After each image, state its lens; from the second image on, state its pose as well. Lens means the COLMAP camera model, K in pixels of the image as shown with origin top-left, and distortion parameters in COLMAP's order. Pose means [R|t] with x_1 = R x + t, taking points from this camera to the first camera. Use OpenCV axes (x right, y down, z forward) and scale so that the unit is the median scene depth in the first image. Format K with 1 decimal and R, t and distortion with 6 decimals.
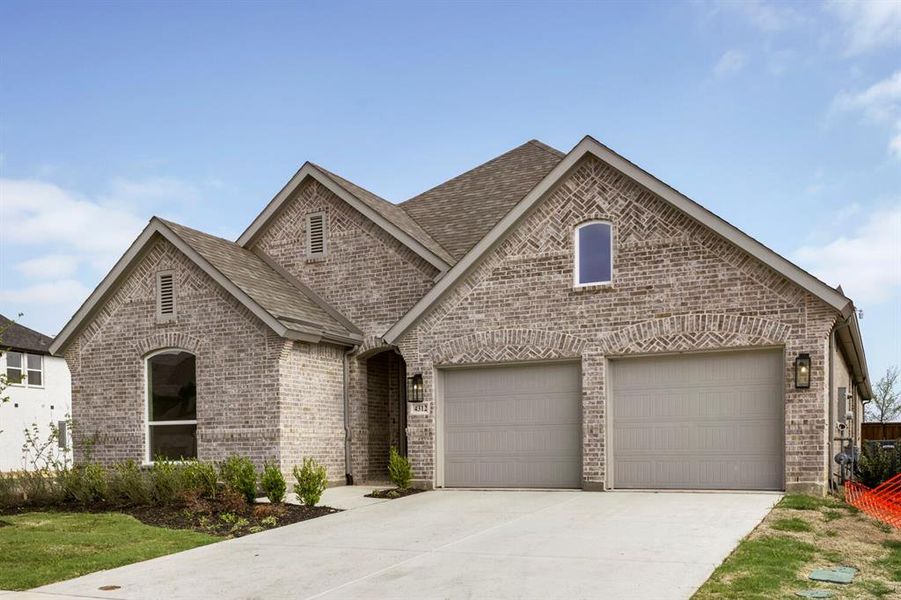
lens RADIAL K [[410.6, 0, 450.7], [0, 410.6, 302.6], [0, 0, 1]] dist [0.000197, 0.000769]
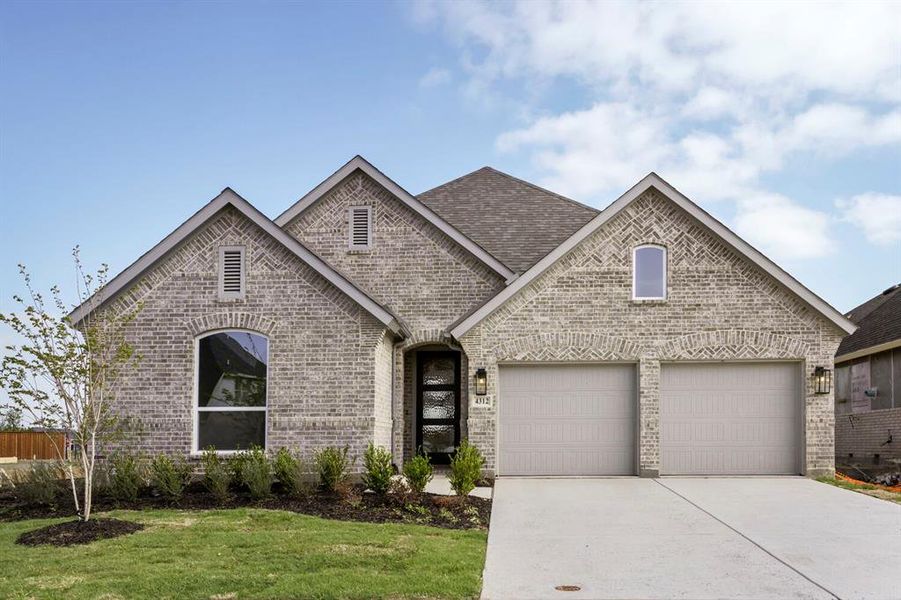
lens RADIAL K [[373.3, 0, 450.5], [0, 373.3, 297.3], [0, 0, 1]] dist [-0.000345, -0.000127]
pose [[0.976552, 0.083873, 0.198272, -0.396245], [-0.079180, 0.996363, -0.031497, 0.028541], [-0.200193, 0.015059, 0.979641, 0.069071]]
